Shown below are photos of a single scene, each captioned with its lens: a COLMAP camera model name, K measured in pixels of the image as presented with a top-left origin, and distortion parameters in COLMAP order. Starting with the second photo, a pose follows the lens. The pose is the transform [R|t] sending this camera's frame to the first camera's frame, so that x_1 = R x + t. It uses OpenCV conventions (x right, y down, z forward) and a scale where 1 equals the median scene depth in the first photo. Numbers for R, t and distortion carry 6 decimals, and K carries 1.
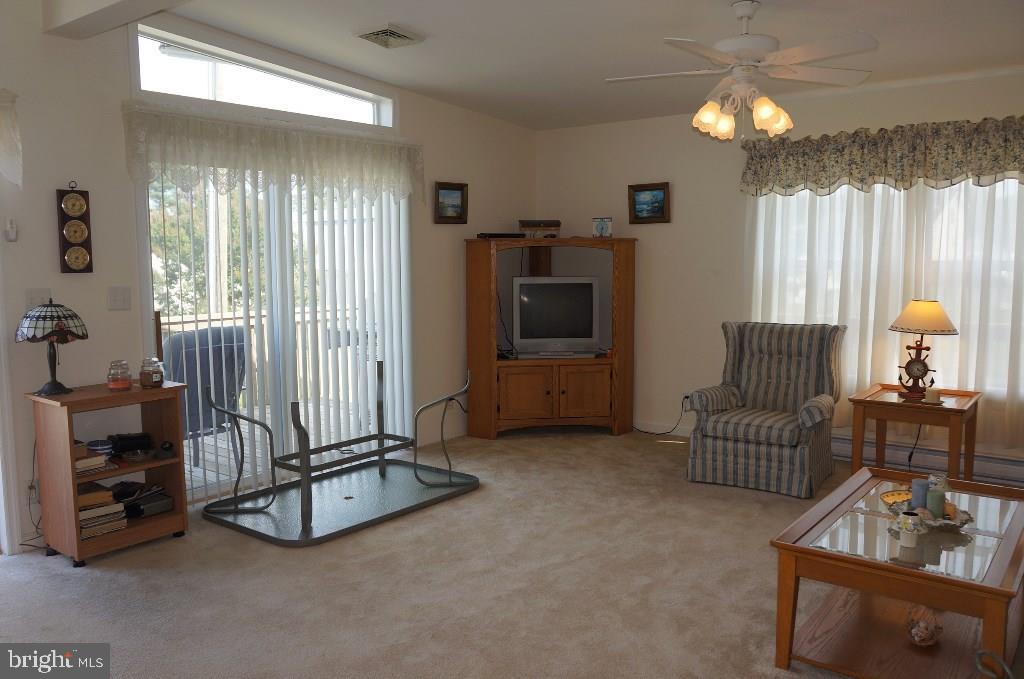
lens RADIAL K [[813.8, 0, 515.3], [0, 813.8, 341.2], [0, 0, 1]] dist [-0.010058, -0.002128]
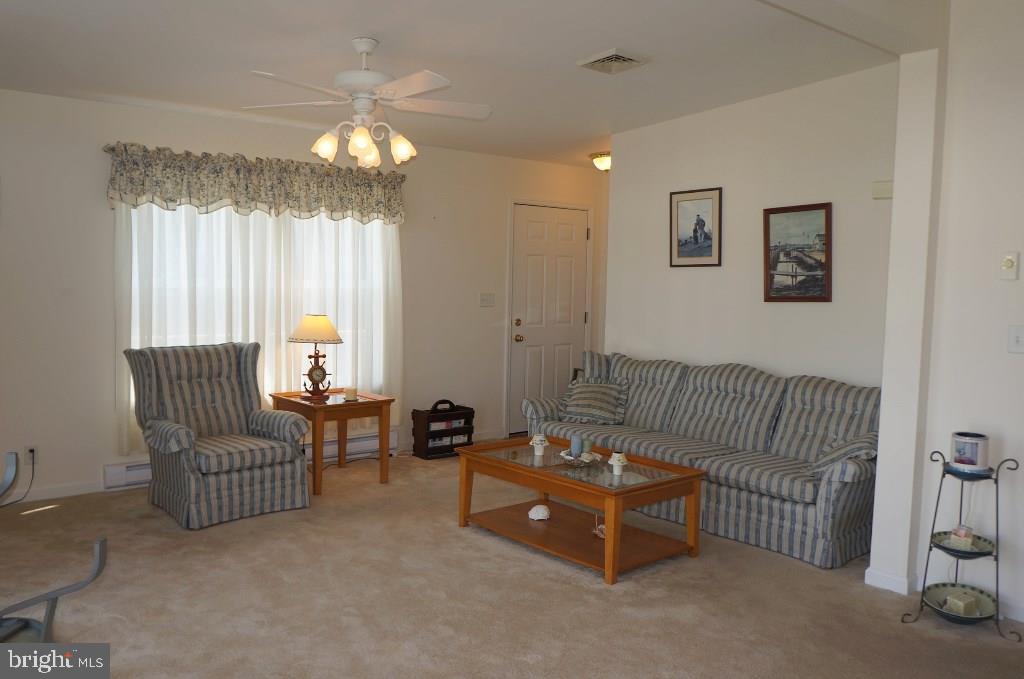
lens RADIAL K [[813.8, 0, 515.1], [0, 813.8, 338.4], [0, 0, 1]] dist [-0.010058, -0.002128]
pose [[0.218700, -0.061970, 0.973822, -0.566530], [0.083699, 0.995495, 0.044552, -0.044947], [-0.972196, 0.071765, 0.222902, 0.468147]]
